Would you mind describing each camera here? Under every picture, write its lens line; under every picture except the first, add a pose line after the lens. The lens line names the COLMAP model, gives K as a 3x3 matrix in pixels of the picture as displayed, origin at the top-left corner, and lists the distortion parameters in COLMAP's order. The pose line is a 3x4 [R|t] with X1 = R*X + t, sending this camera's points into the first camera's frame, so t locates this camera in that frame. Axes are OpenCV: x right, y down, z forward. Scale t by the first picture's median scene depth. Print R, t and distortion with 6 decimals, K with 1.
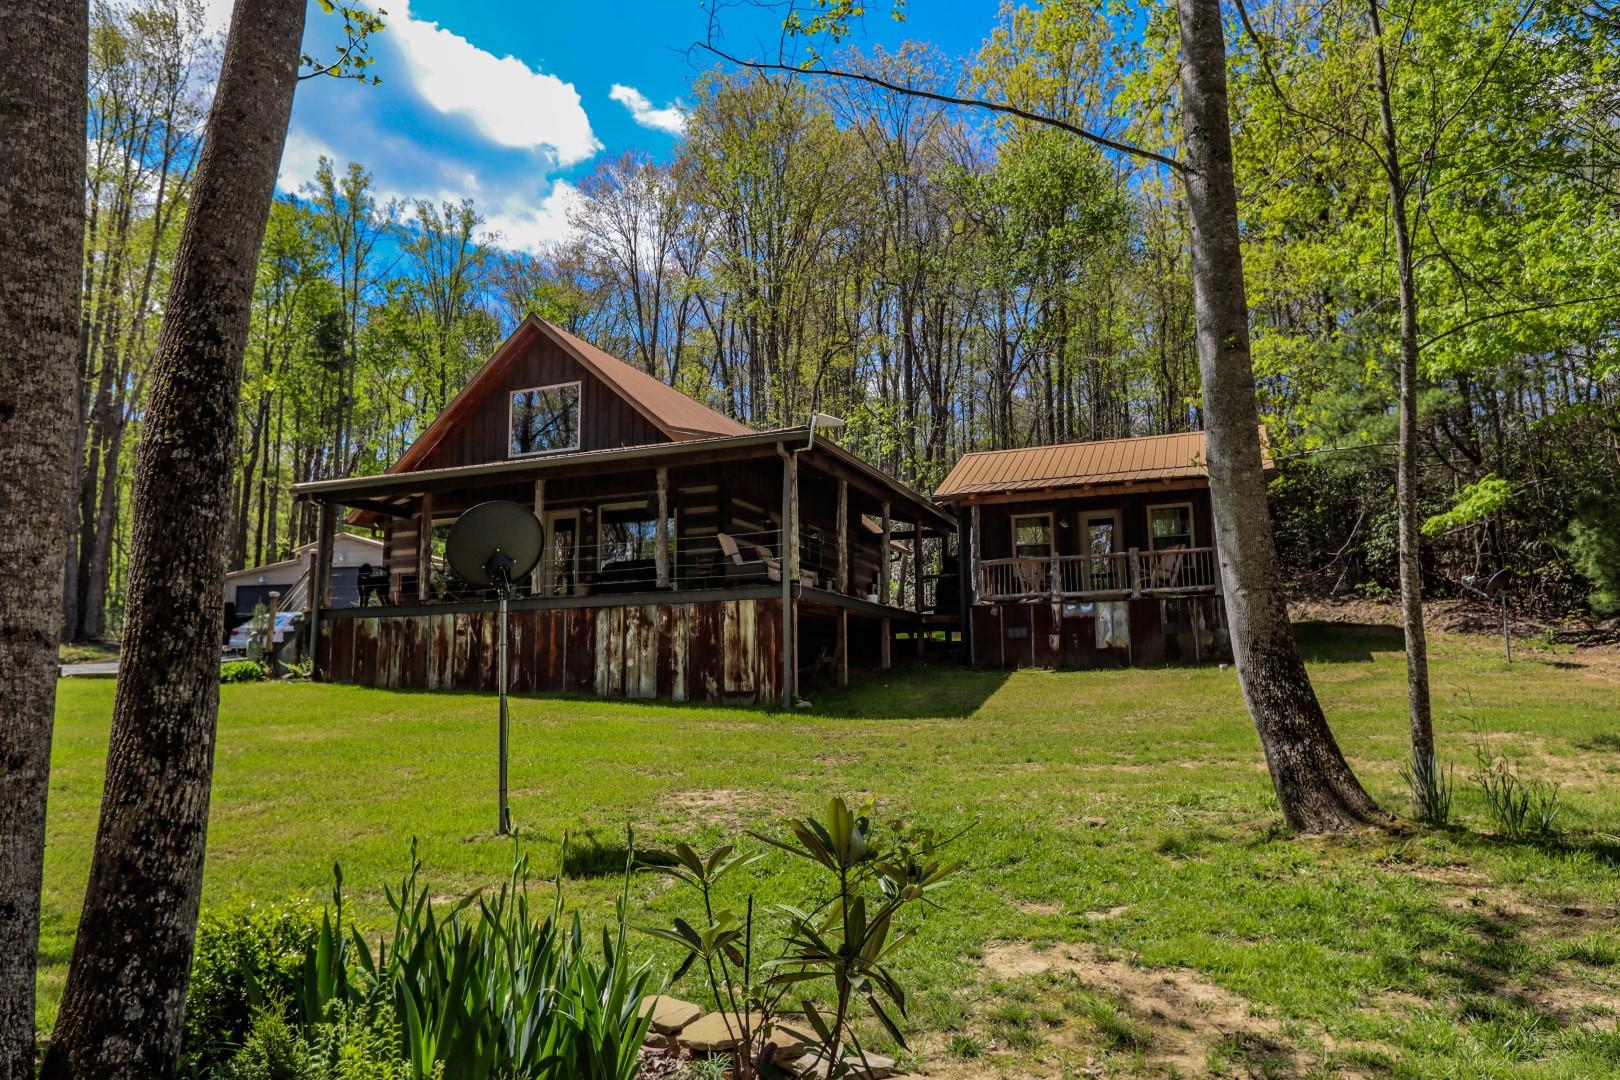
lens RADIAL K [[1021.0, 0, 810.0], [0, 1021.0, 540.0], [0, 0, 1]] dist [-0.003140, 0.000232]
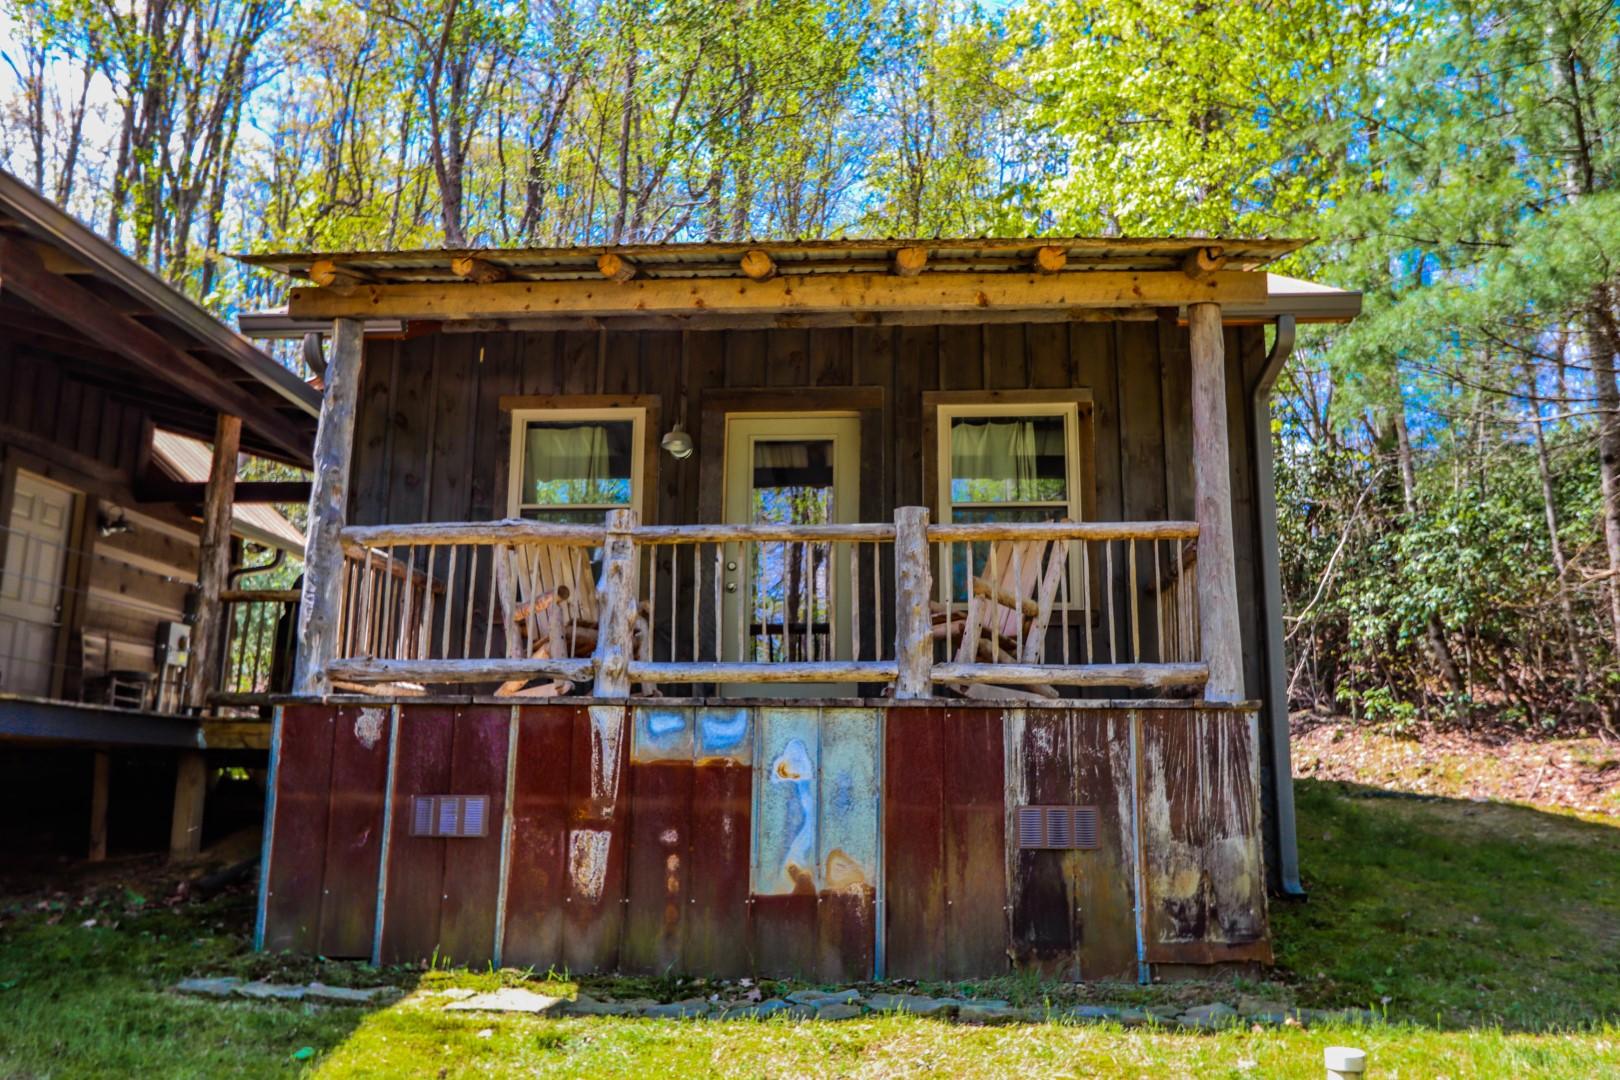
lens RADIAL K [[1286.6, 0, 810.0], [0, 1286.6, 540.0], [0, 0, 1]] dist [0.000249, -0.000249]
pose [[0.950729, 0.084841, 0.298188, 0.202650], [-0.068371, 0.995523, -0.065258, 0.041189], [-0.302389, 0.041655, 0.952274, 0.725526]]
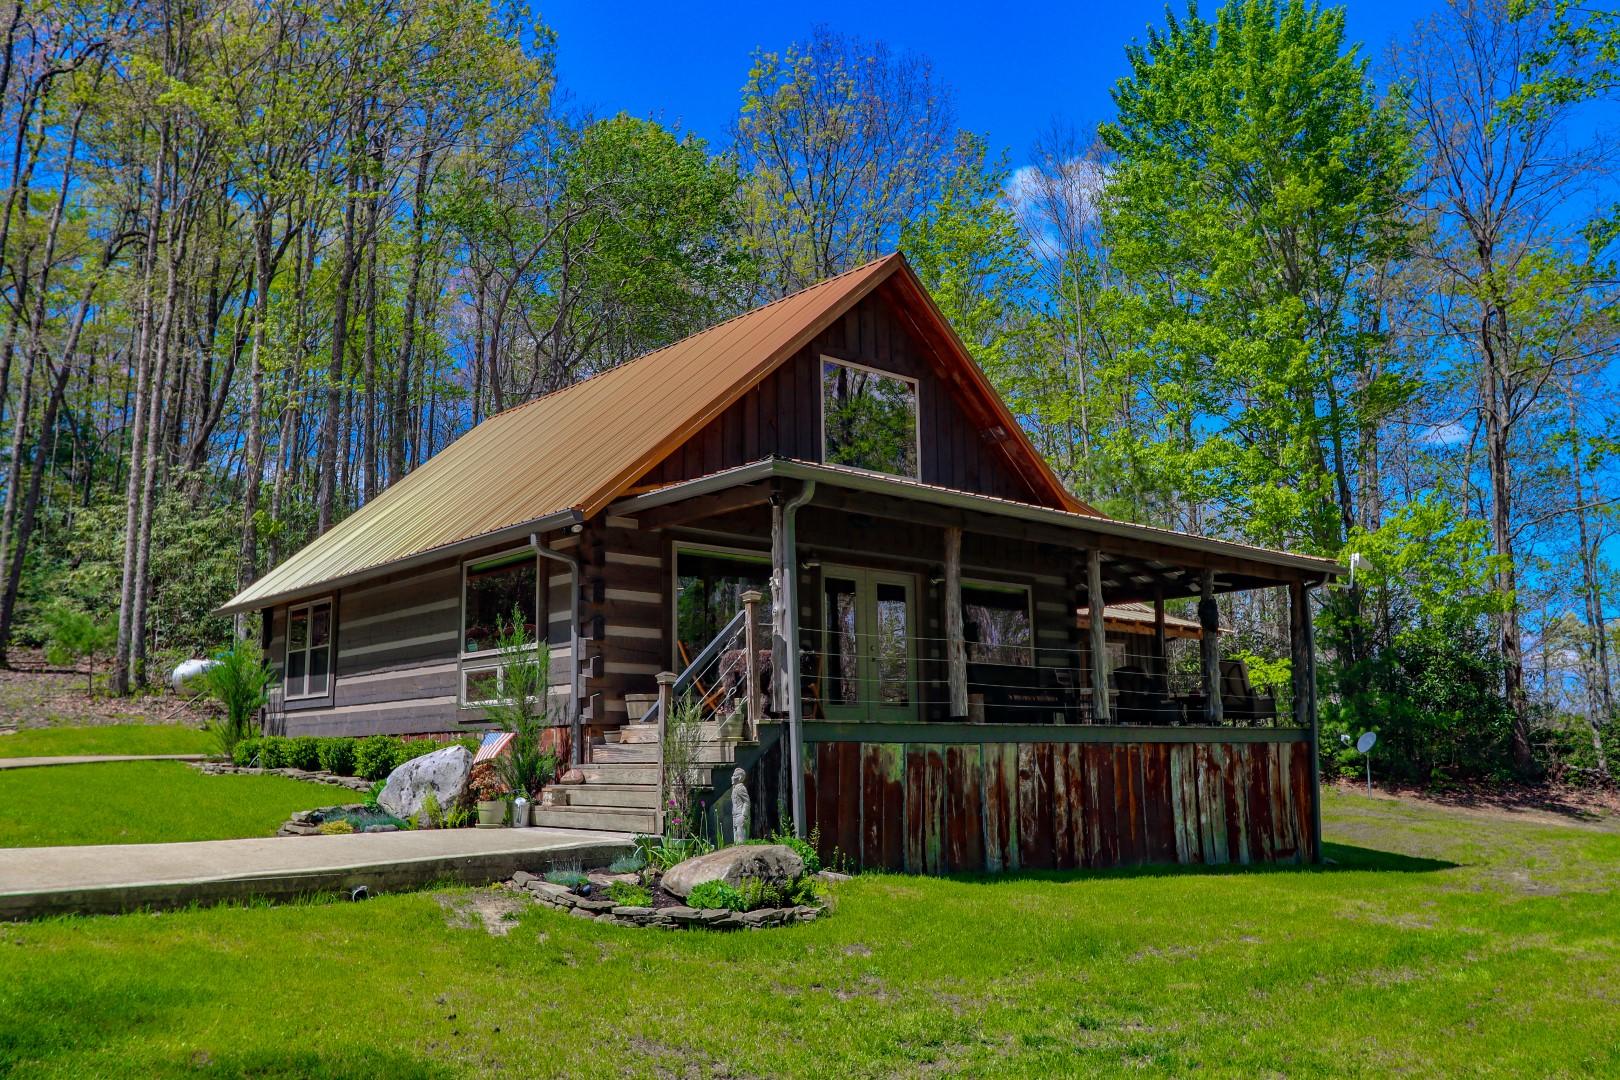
lens RADIAL K [[1286.6, 0, 810.0], [0, 1286.6, 540.0], [0, 0, 1]] dist [0.000249, -0.000249]
pose [[0.442394, 0.156427, 0.883073, -1.099336], [-0.123205, 0.985935, -0.112926, 0.054775], [-0.888318, -0.058842, 0.455444, 0.767580]]
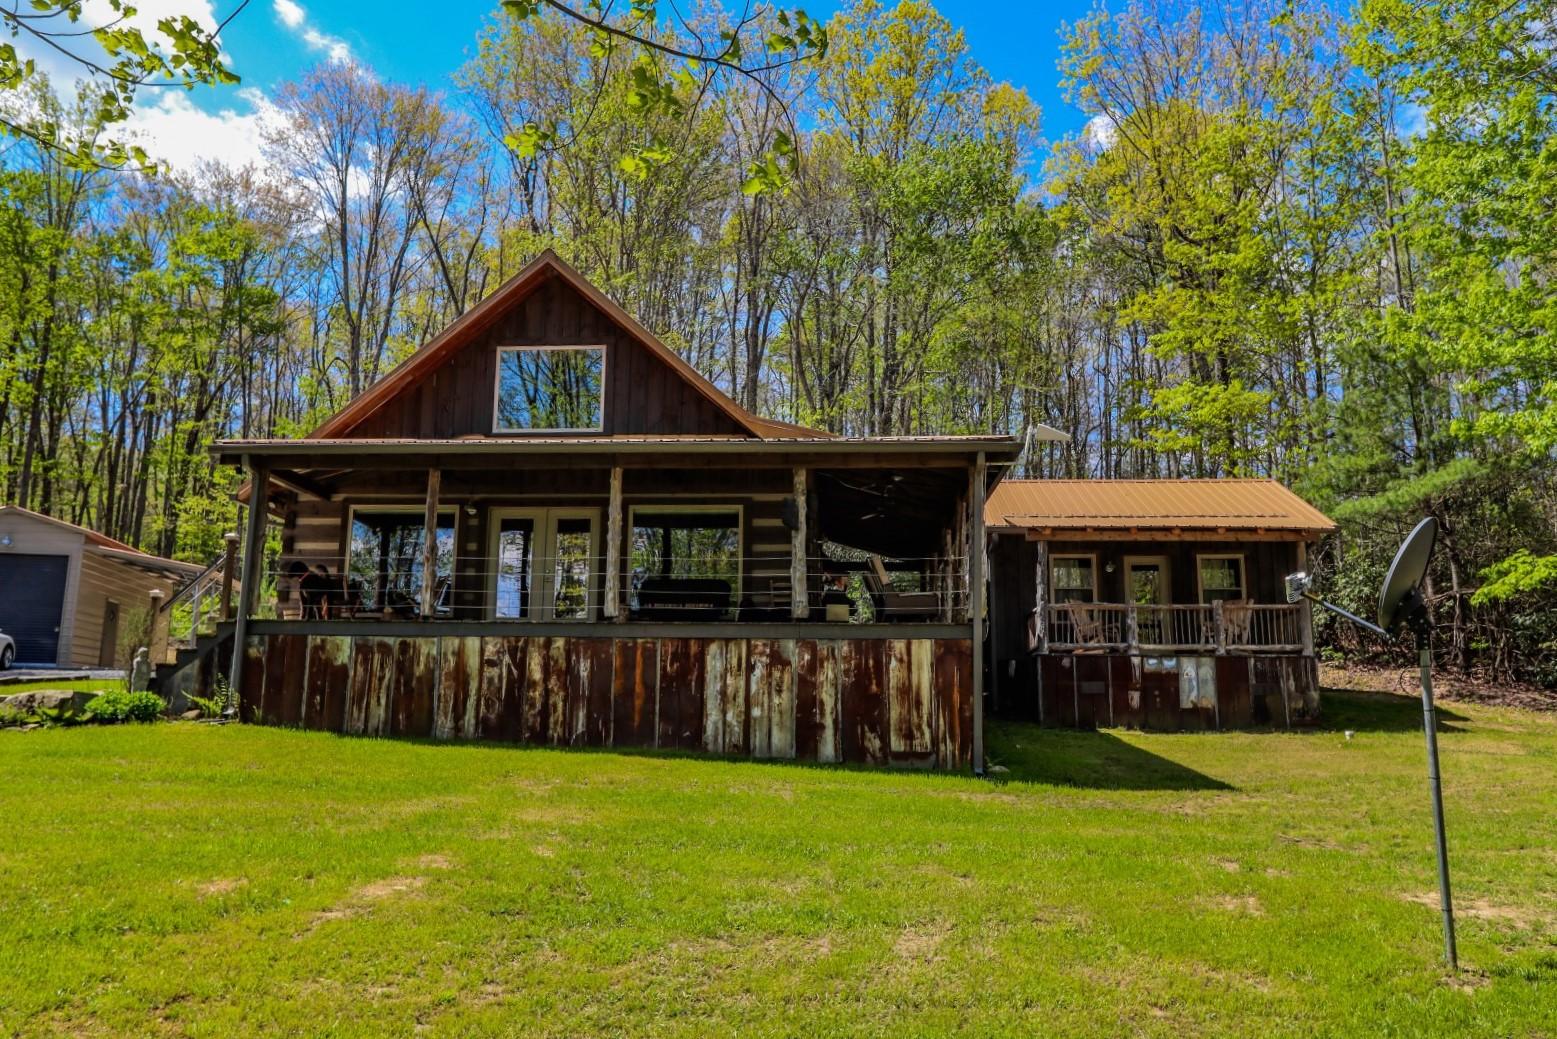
lens RADIAL K [[1154.3, 0, 778.5], [0, 1154.3, 519.5], [0, 0, 1]] dist [-0.010041, -0.002909]
pose [[0.946450, 0.080086, 0.312759, -0.413083], [-0.067282, 0.996402, -0.051537, 0.016179], [-0.315761, 0.027735, 0.948433, 0.137778]]
